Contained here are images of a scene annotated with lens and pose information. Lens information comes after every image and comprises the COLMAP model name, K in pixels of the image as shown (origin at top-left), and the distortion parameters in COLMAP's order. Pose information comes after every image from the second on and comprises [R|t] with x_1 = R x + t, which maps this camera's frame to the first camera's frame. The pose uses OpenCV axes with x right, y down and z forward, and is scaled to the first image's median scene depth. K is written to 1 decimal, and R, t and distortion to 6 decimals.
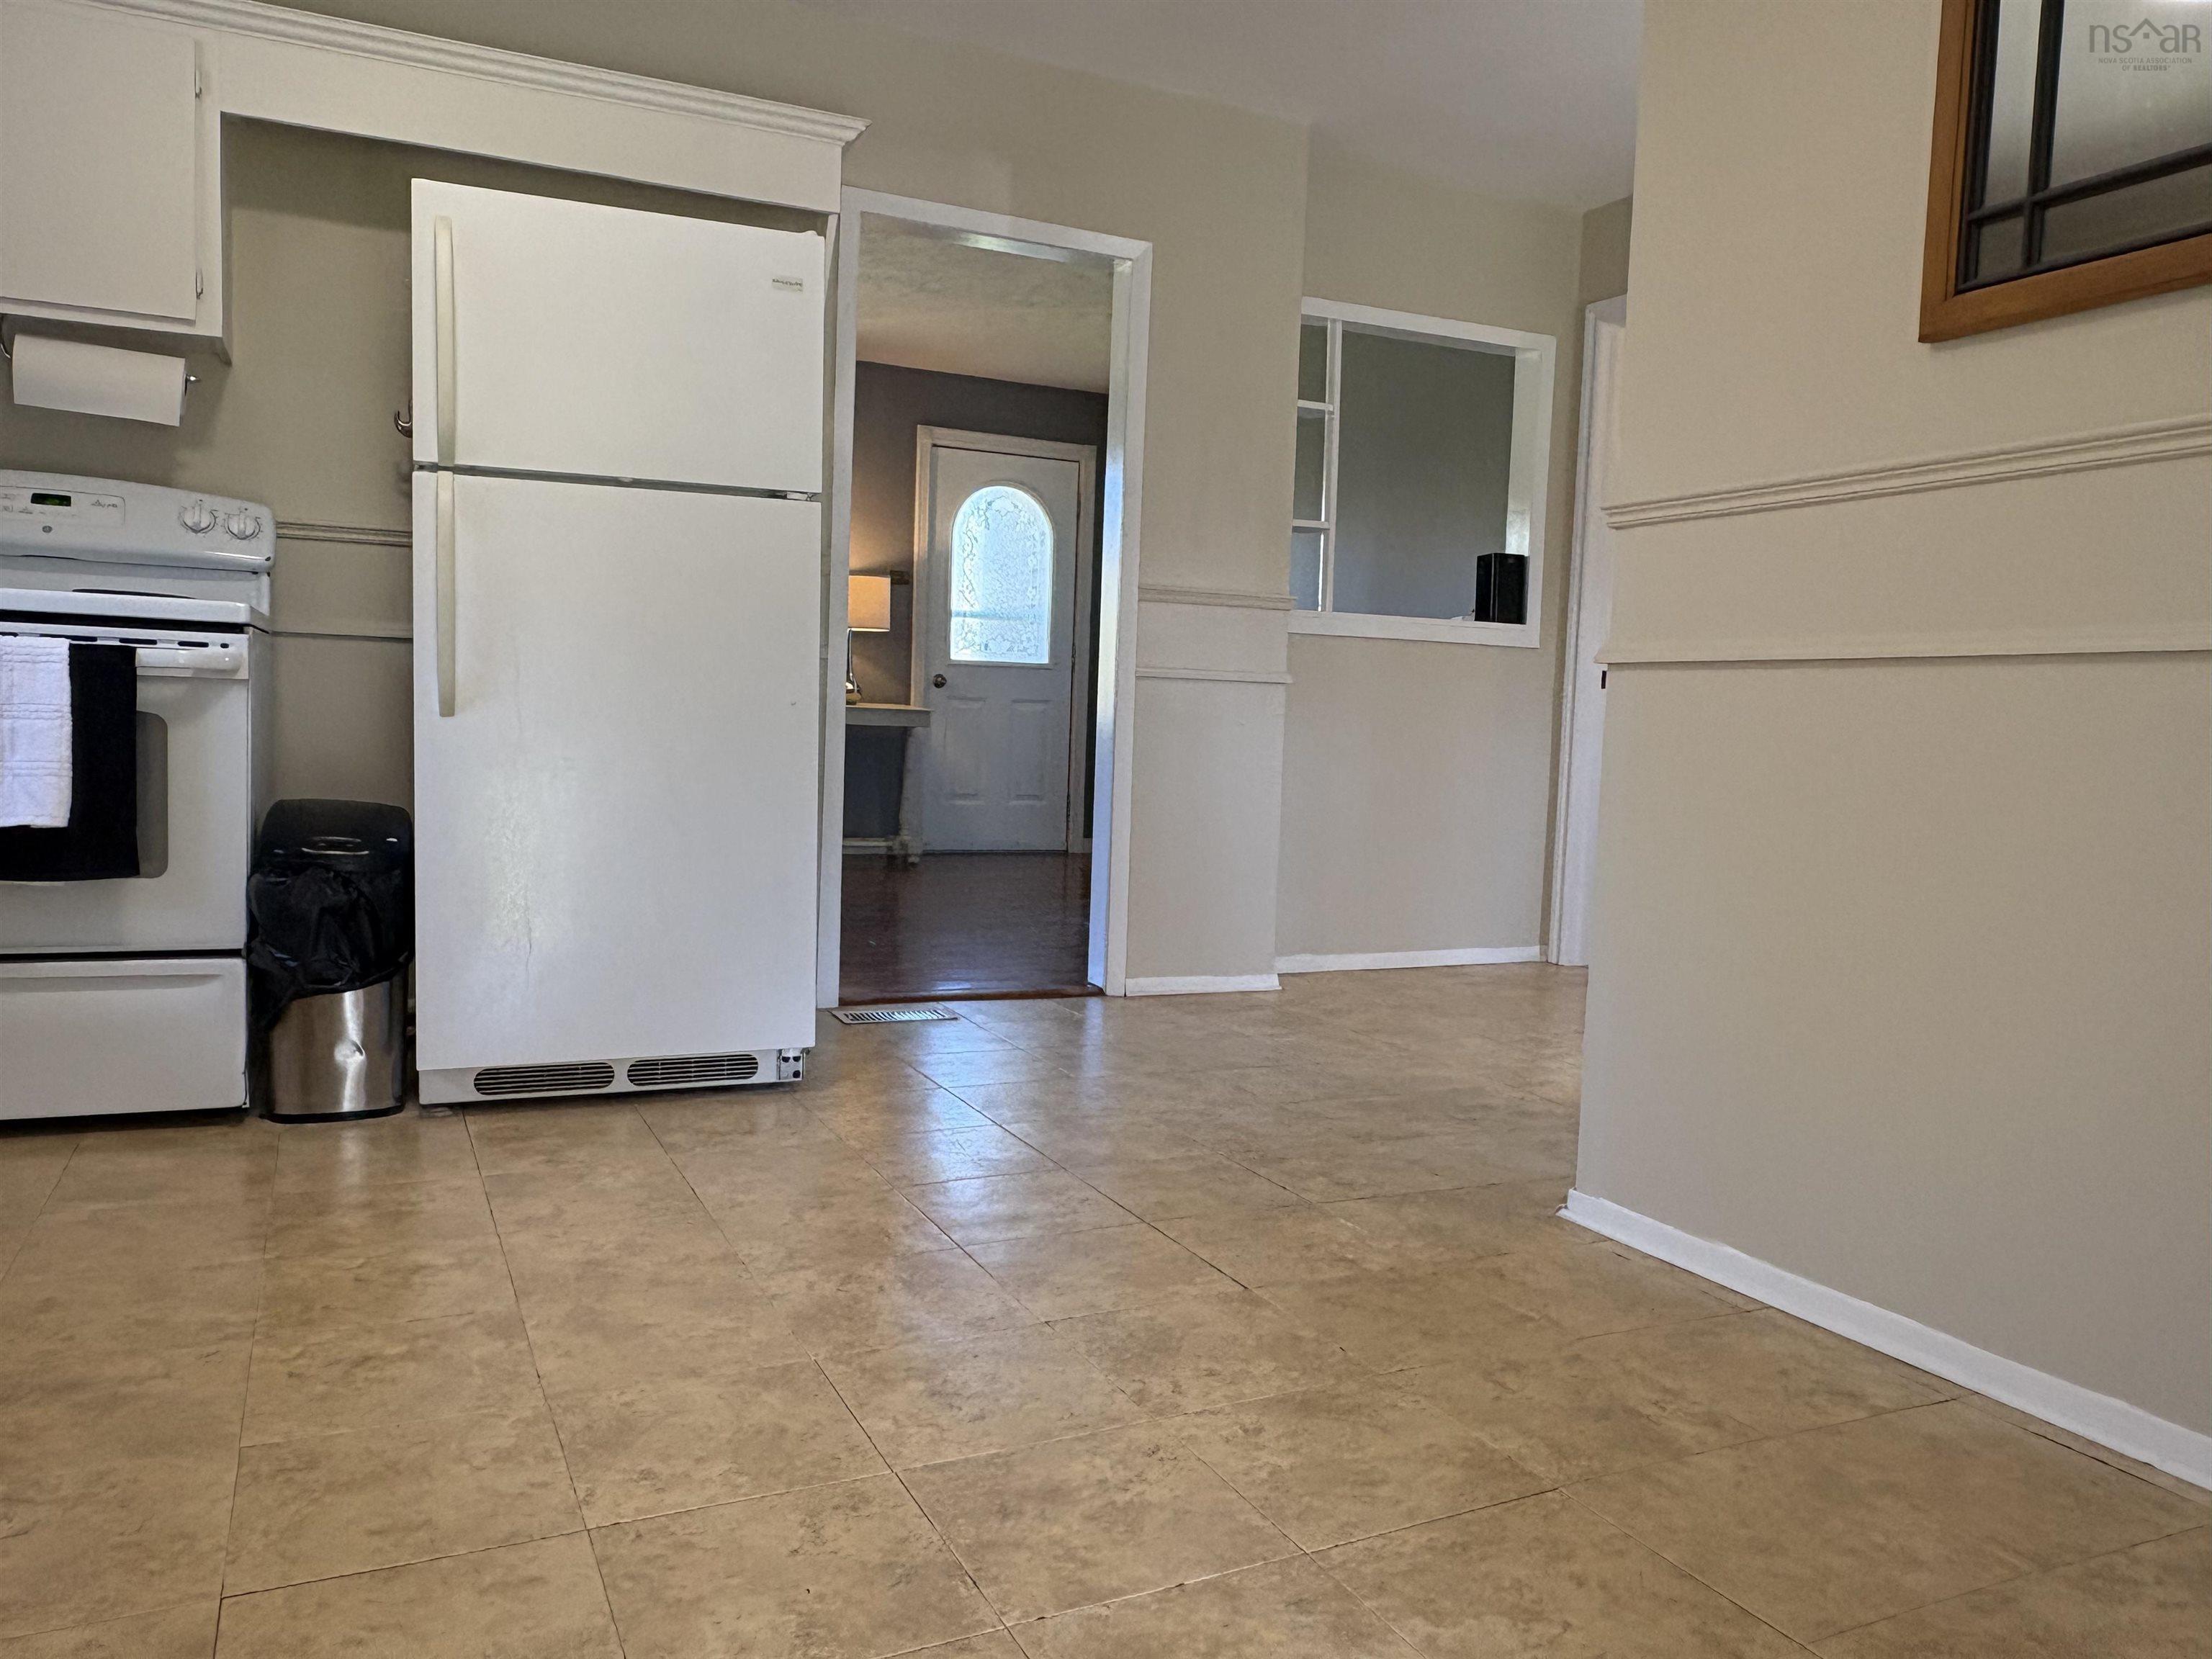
lens RADIAL K [[1586.2, 0, 1103.6], [0, 1586.2, 835.5], [0, 0, 1]] dist [0.002641, -0.009581]
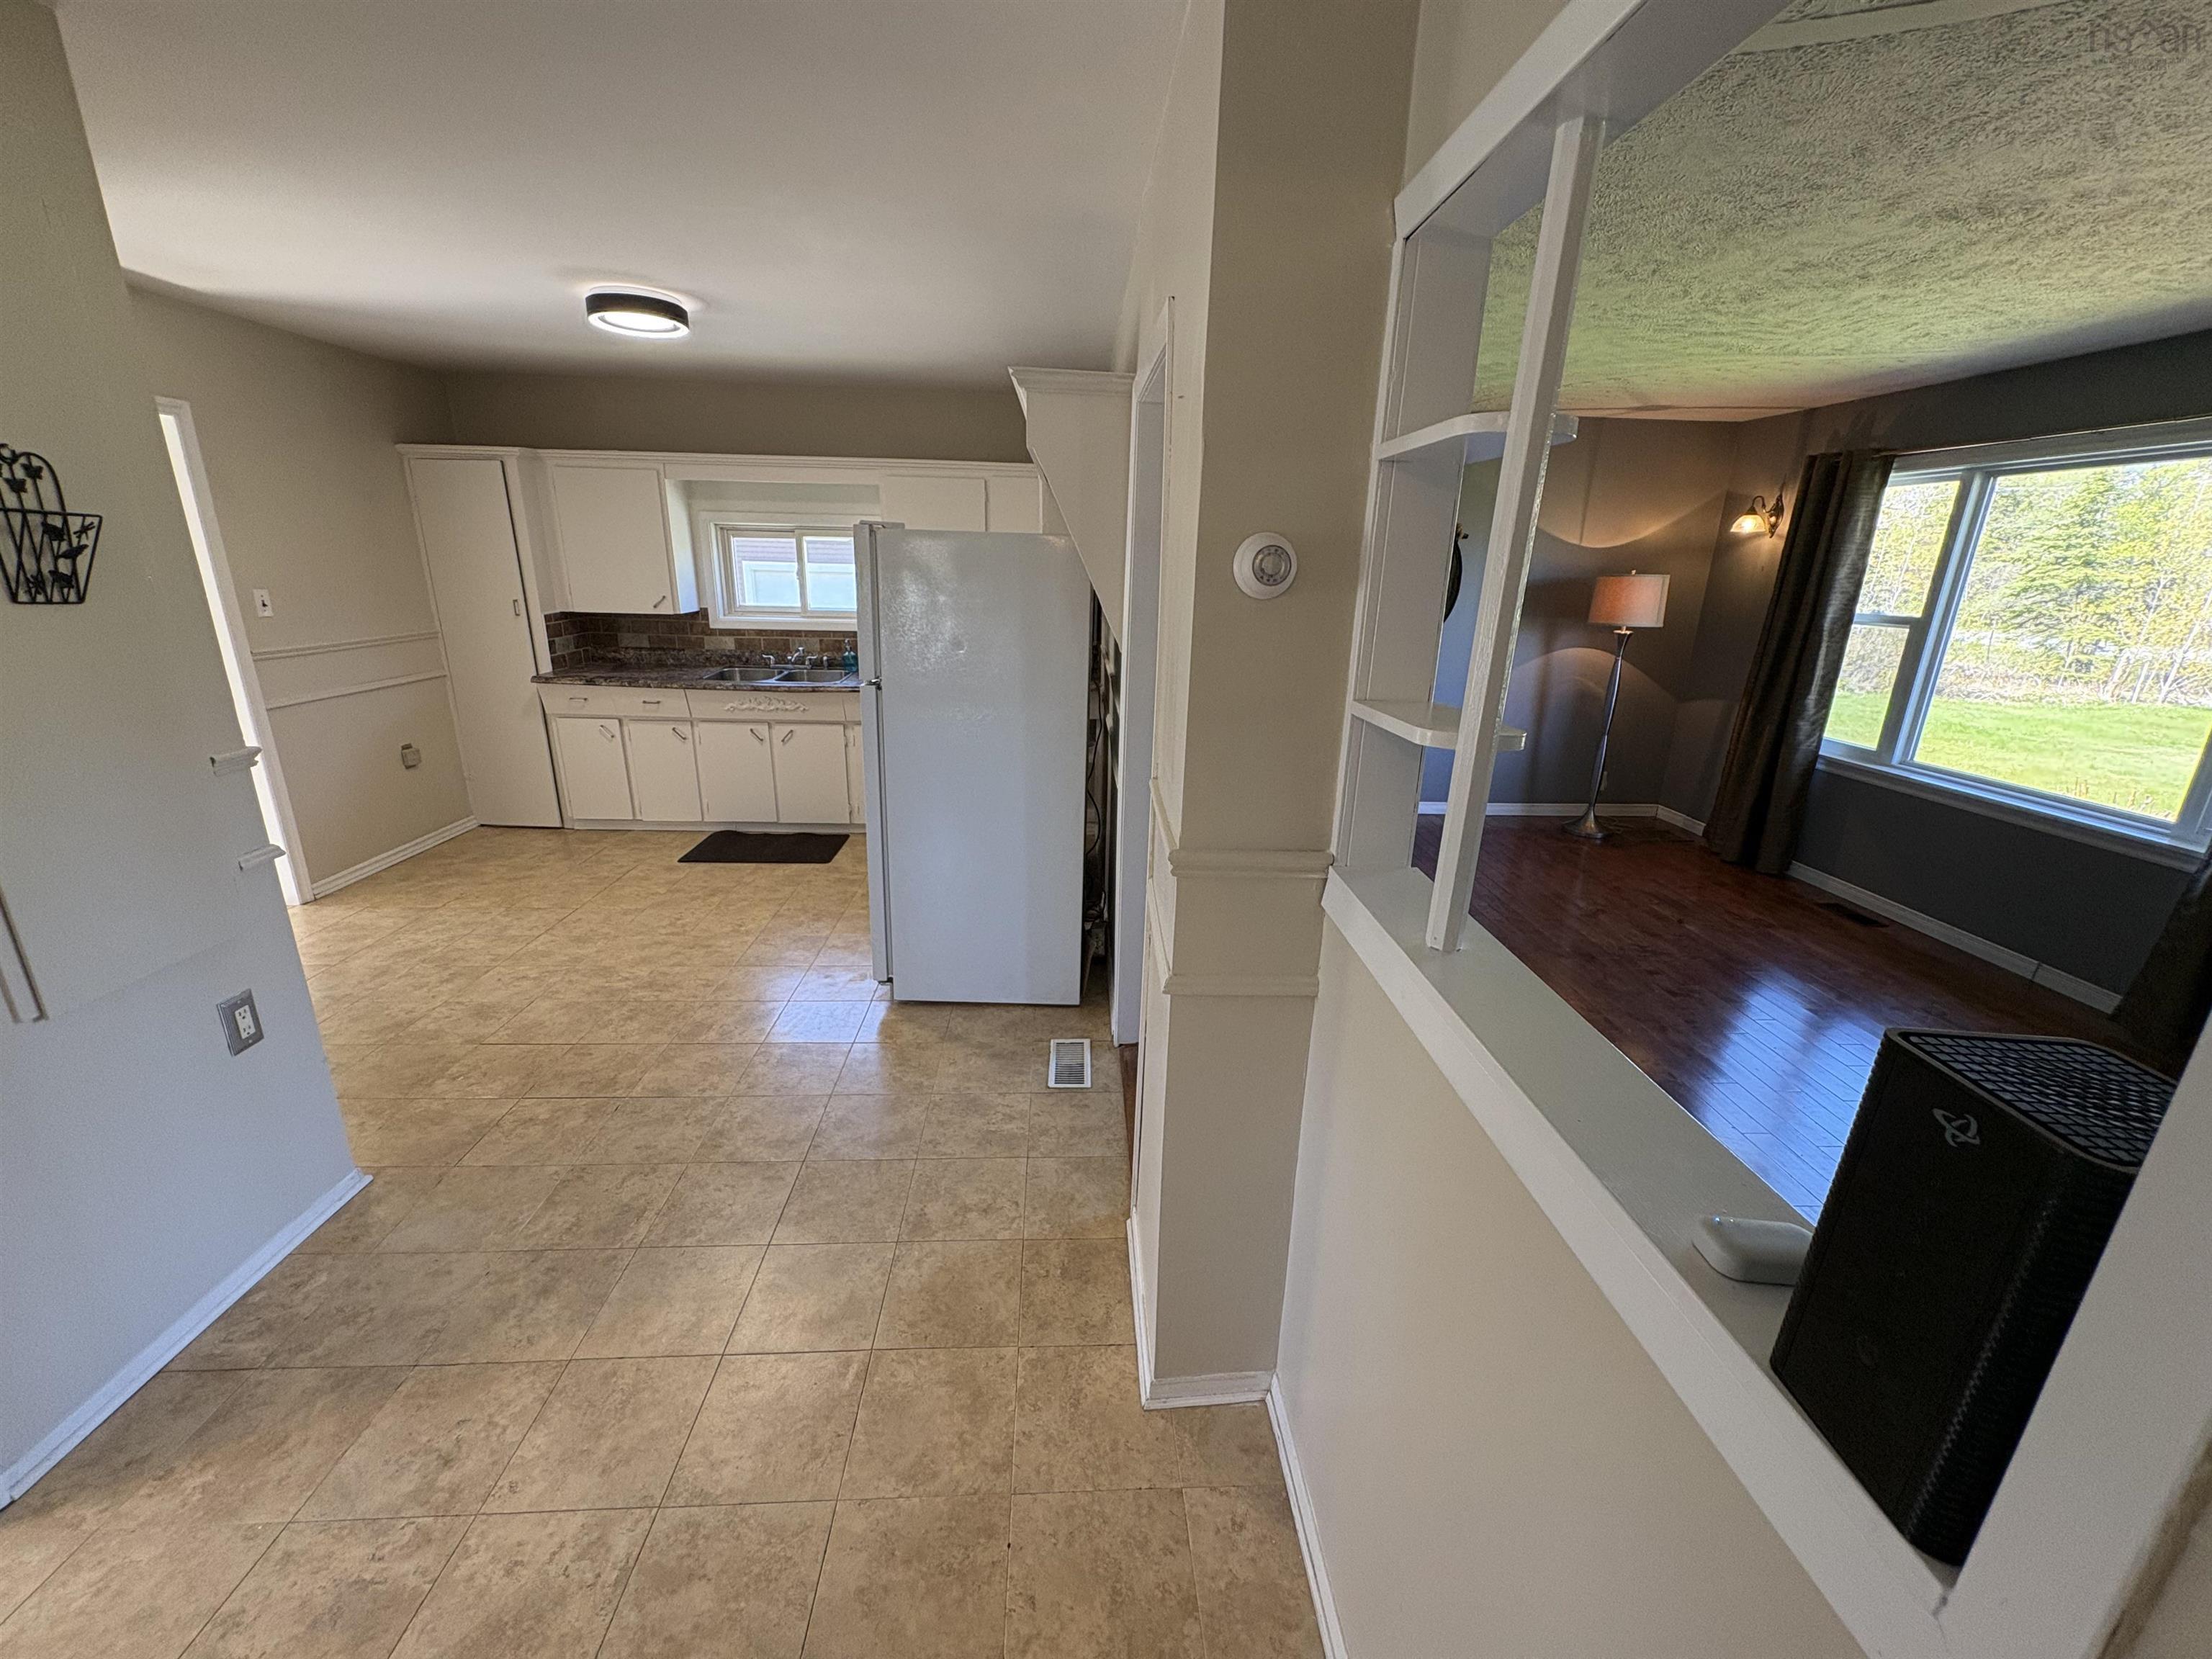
lens RADIAL K [[885.2, 0, 1110.5], [0, 885.2, 828.4], [0, 0, 1]] dist [0.000451, 0.000039]
pose [[-0.384393, 0.222786, -0.895884, 0.662085], [-0.111910, 0.952042, 0.284767, -0.399340], [0.916362, 0.209721, -0.341026, 1.757008]]
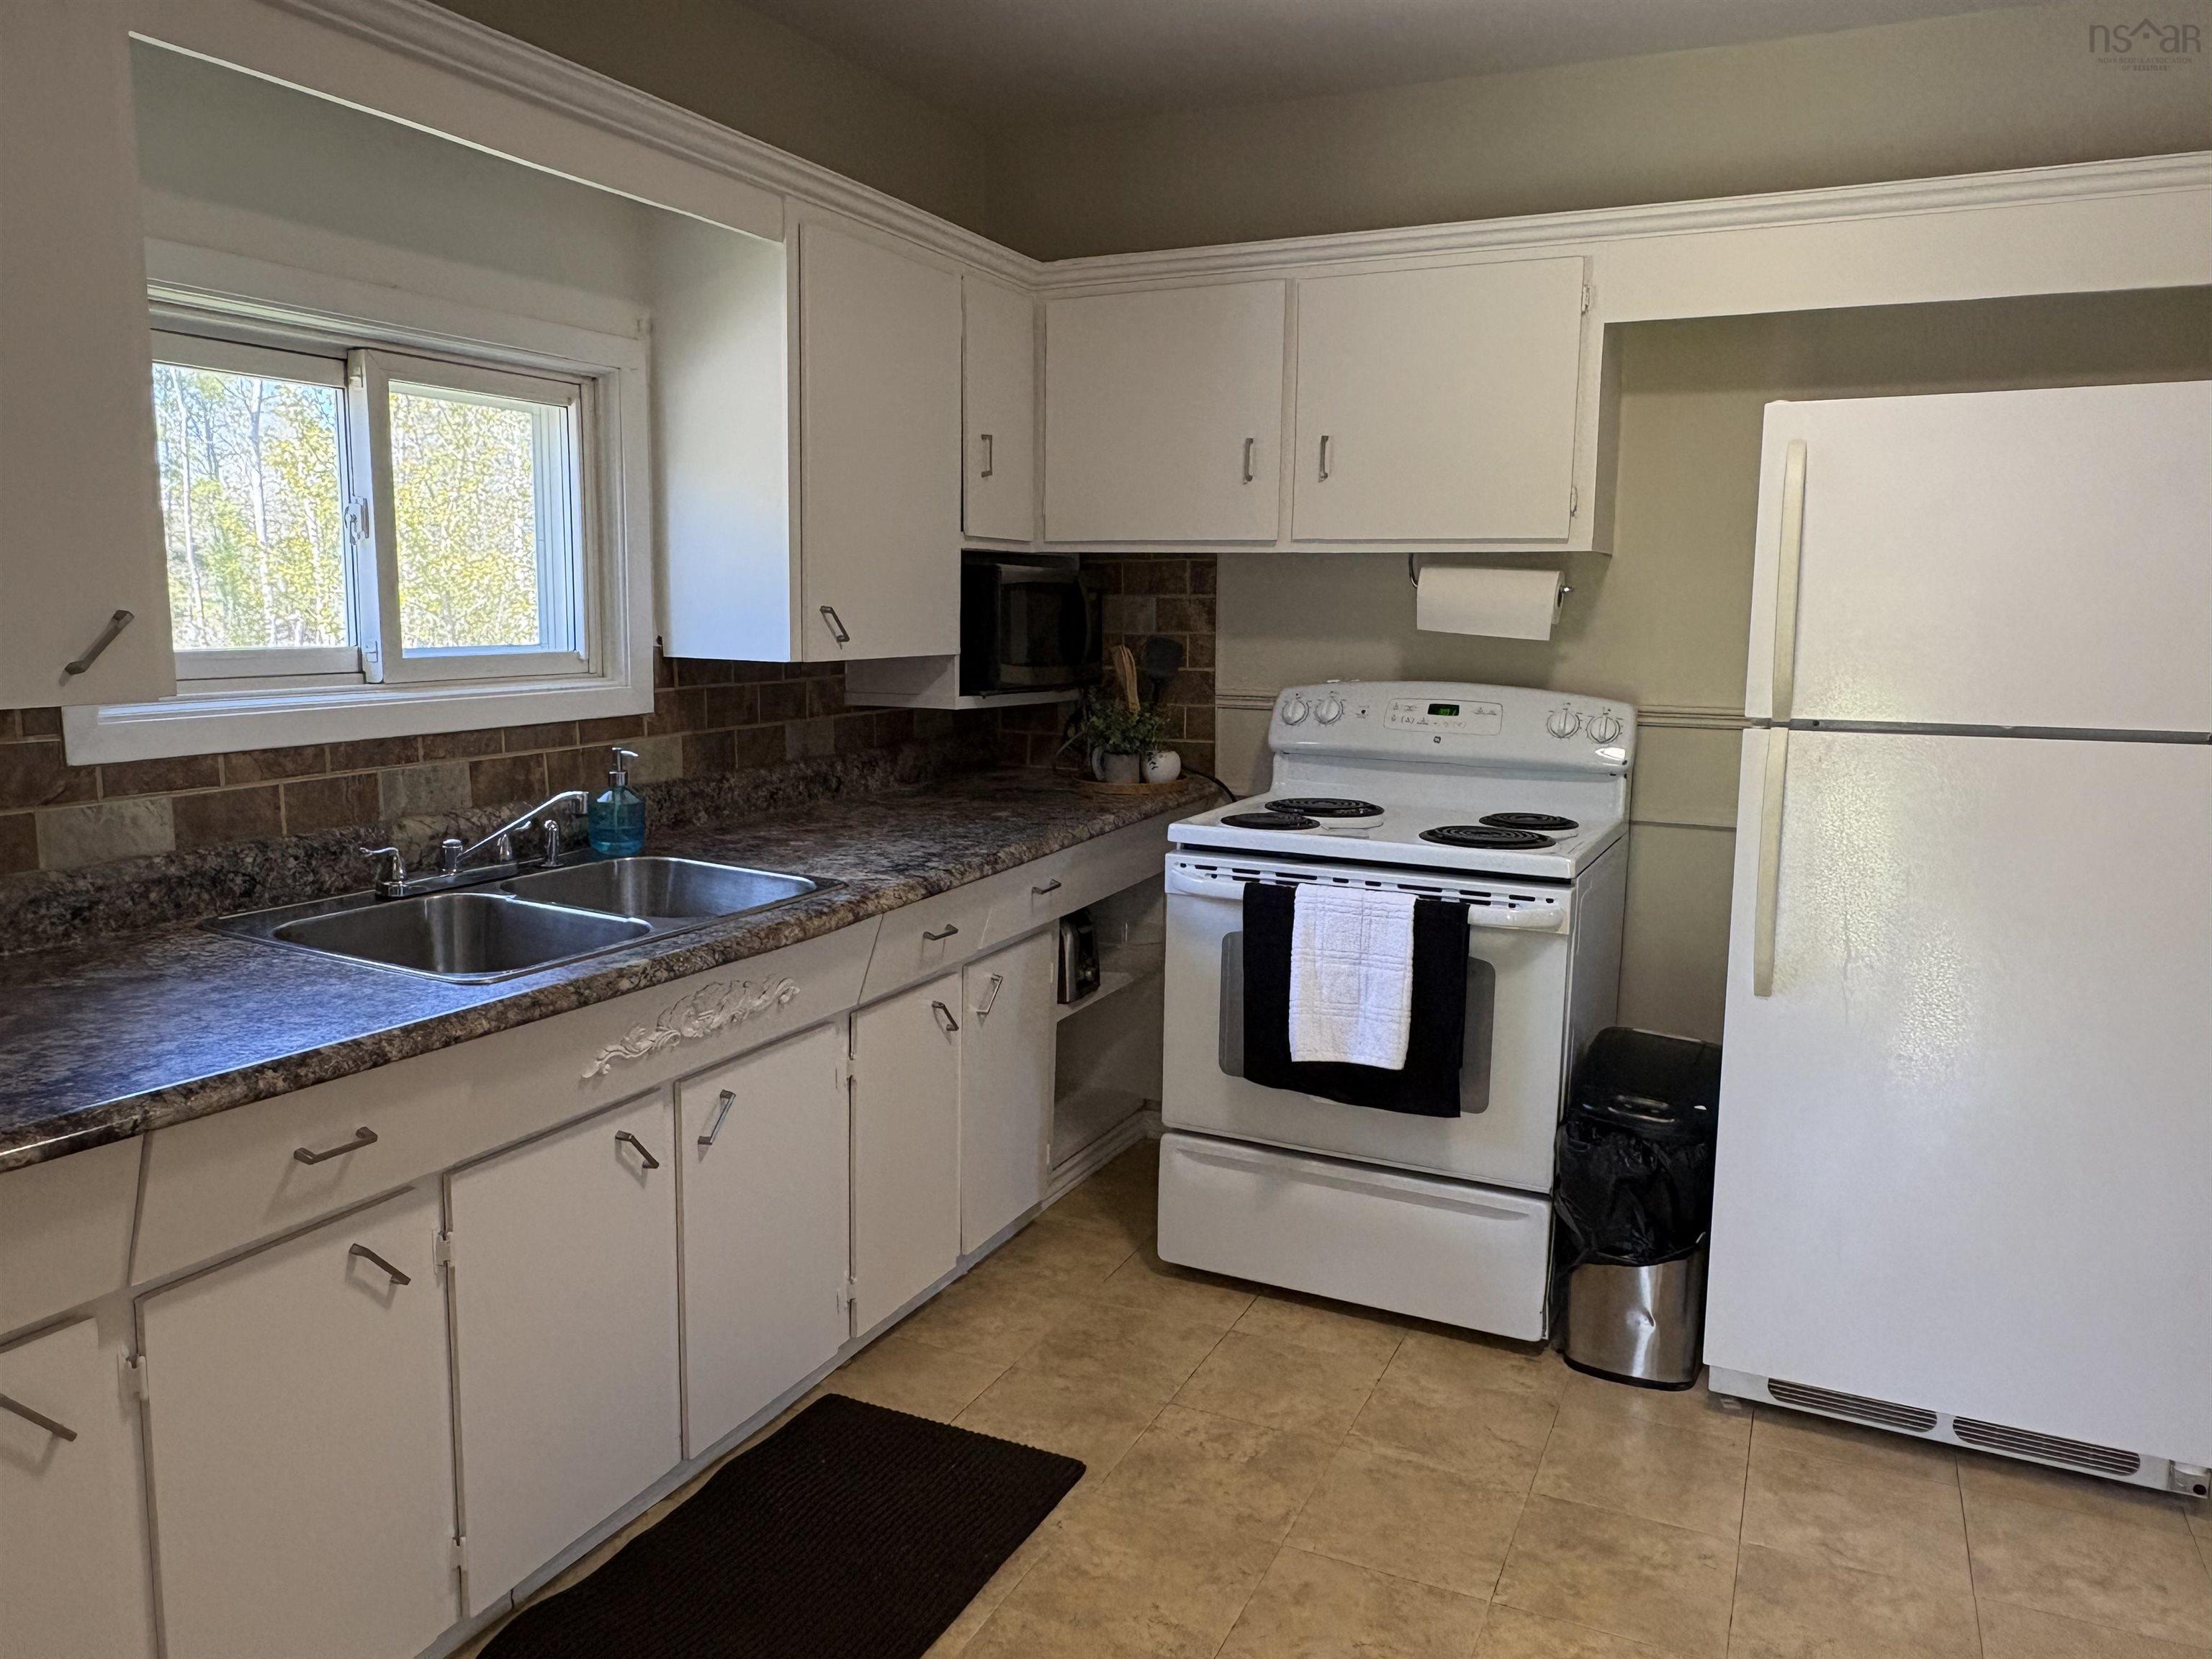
lens RADIAL K [[1586.2, 0, 1098.8], [0, 1586.2, 825.4], [0, 0, 1]] dist [0.002641, -0.009581]
pose [[0.635179, 0.083168, -0.767874, 0.030826], [-0.047822, 0.996513, 0.068374, -0.215925], [0.770883, -0.006709, 0.636941, 0.136539]]
